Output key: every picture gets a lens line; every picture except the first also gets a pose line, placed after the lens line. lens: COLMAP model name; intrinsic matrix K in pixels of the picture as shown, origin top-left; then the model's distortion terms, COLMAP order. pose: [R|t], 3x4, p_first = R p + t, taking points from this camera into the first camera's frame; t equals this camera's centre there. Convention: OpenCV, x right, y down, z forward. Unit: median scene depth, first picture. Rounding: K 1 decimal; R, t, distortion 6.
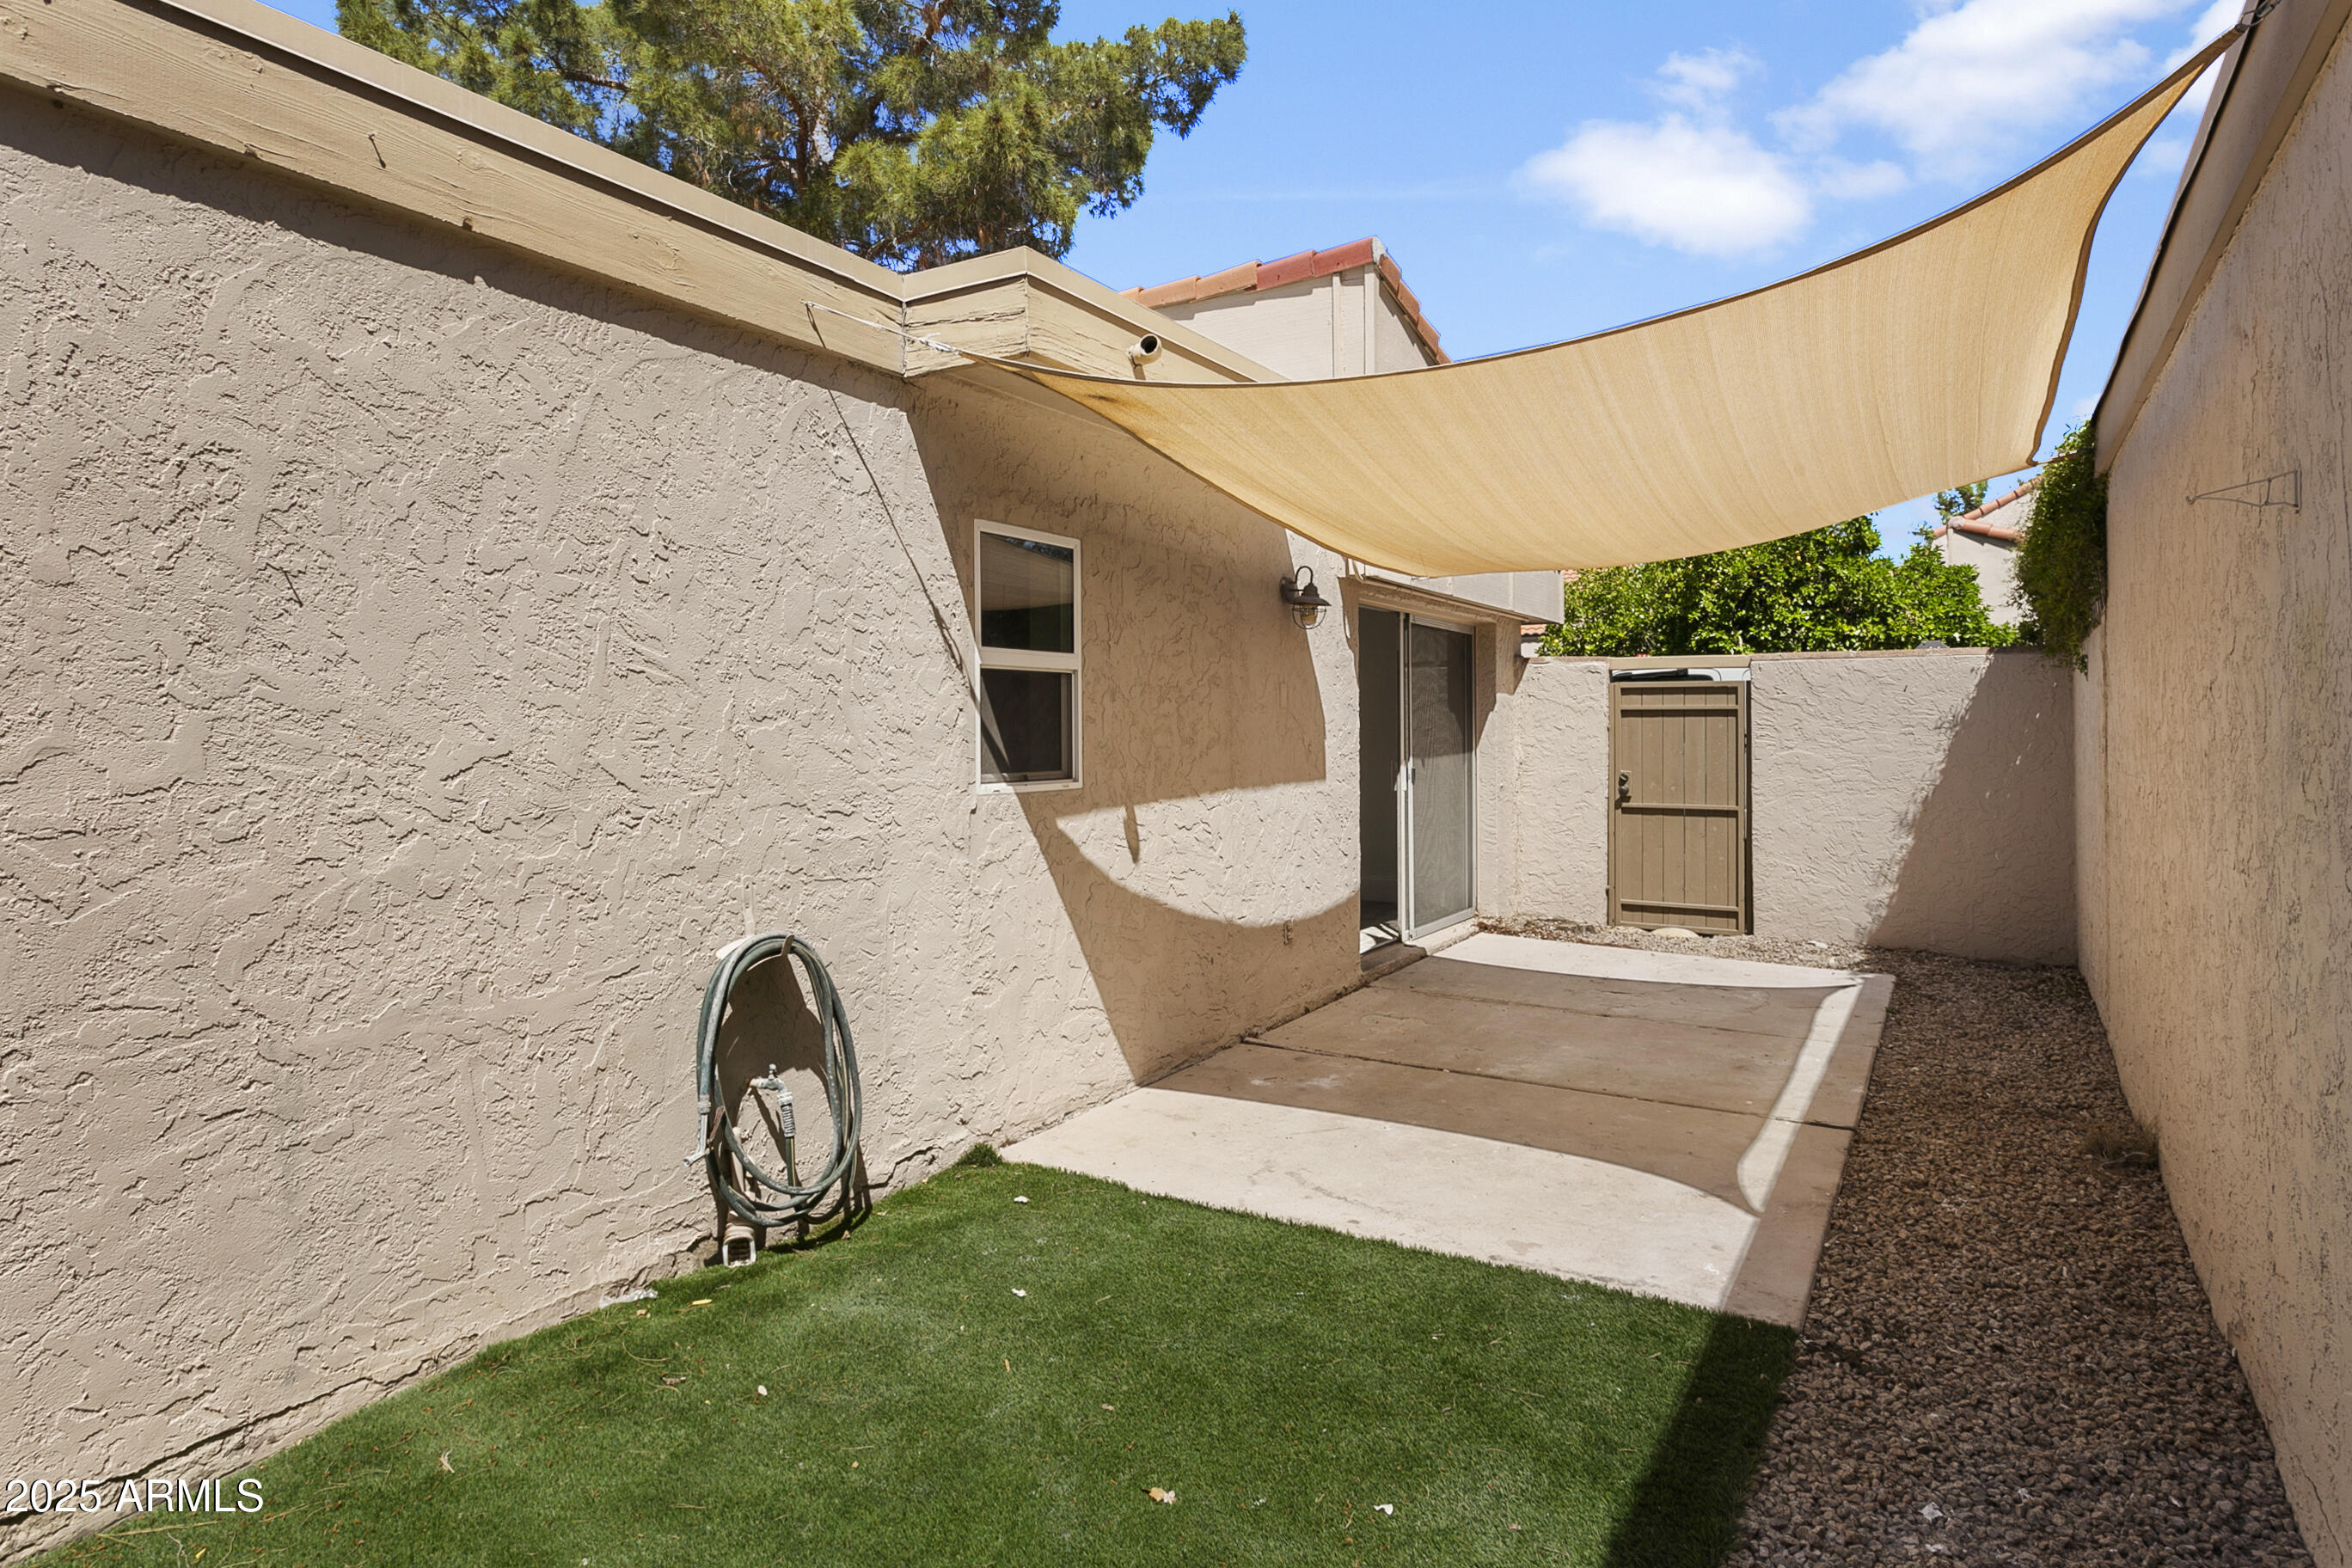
lens RADIAL K [[1293.1, 0, 1184.1], [0, 1293.1, 696.8], [0, 0, 1]] dist [-0.004656, 0.000756]
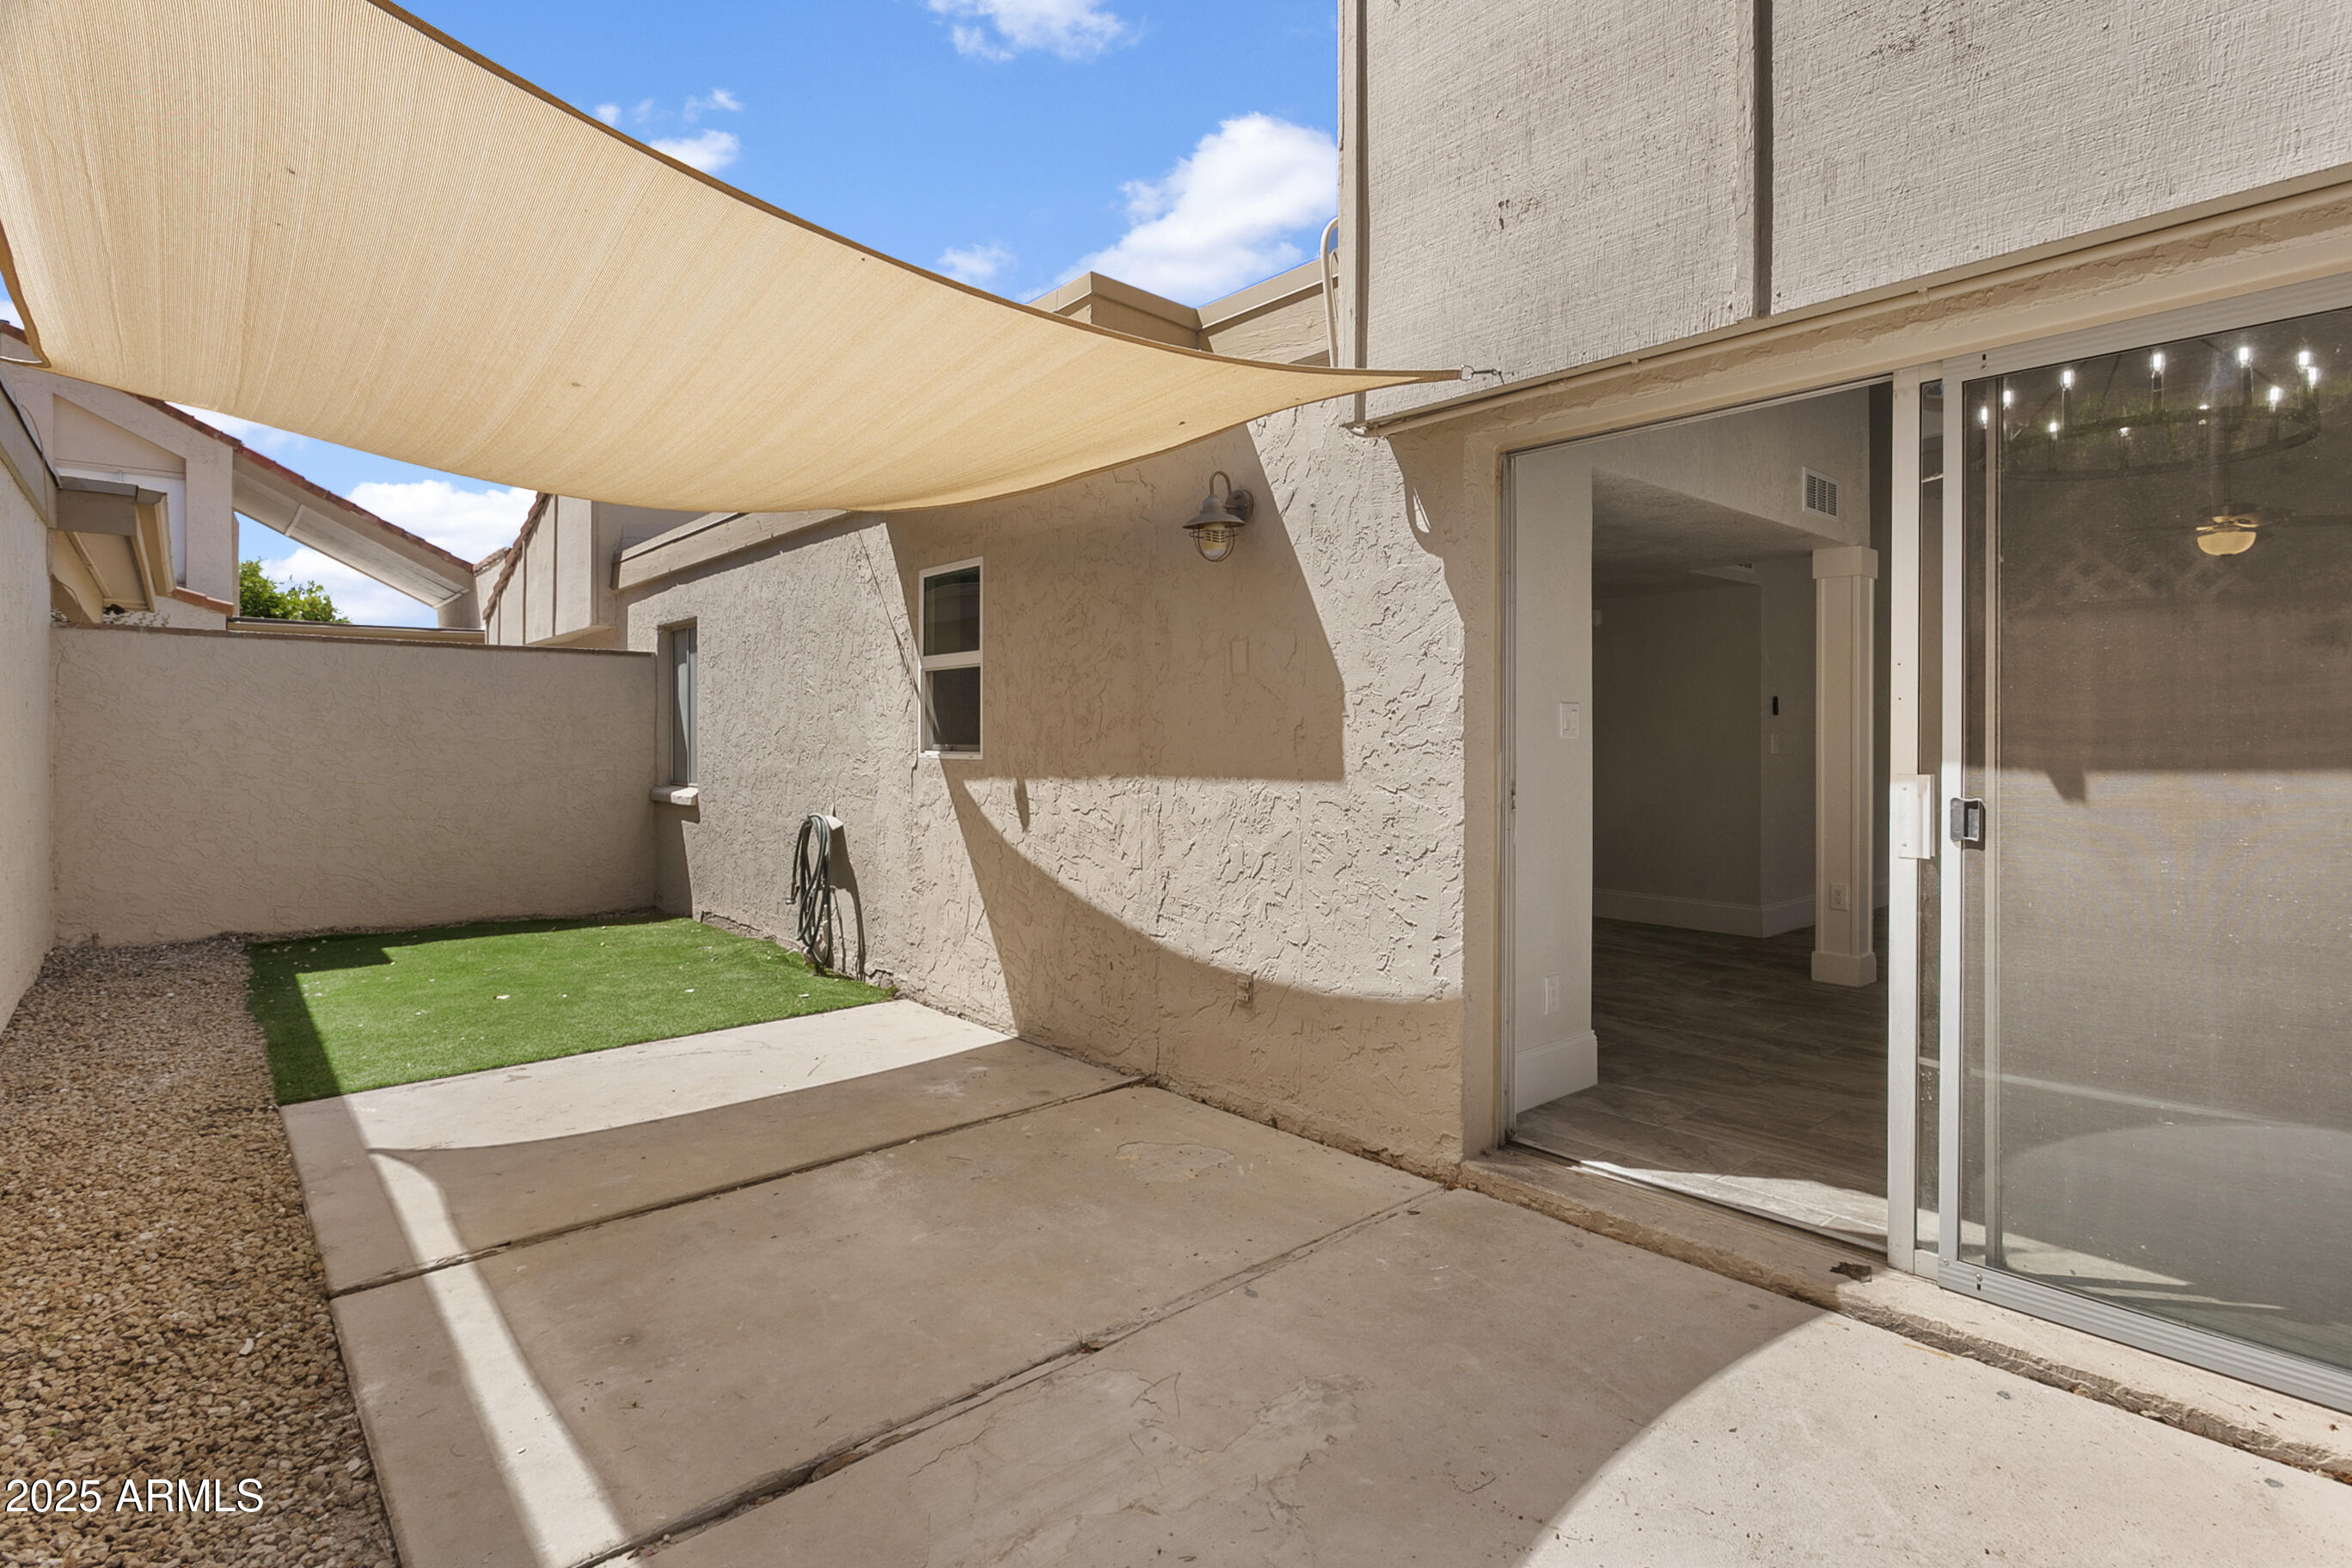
lens RADIAL K [[1157.5, 0, 1183.4], [0, 1157.5, 695.9], [0, 0, 1]] dist [0.000189, 0.000178]
pose [[-0.309379, -0.024756, -0.950617, 0.915445], [0.027562, 0.999008, -0.034986, 0.055146], [0.950539, -0.037025, -0.308389, 1.538355]]
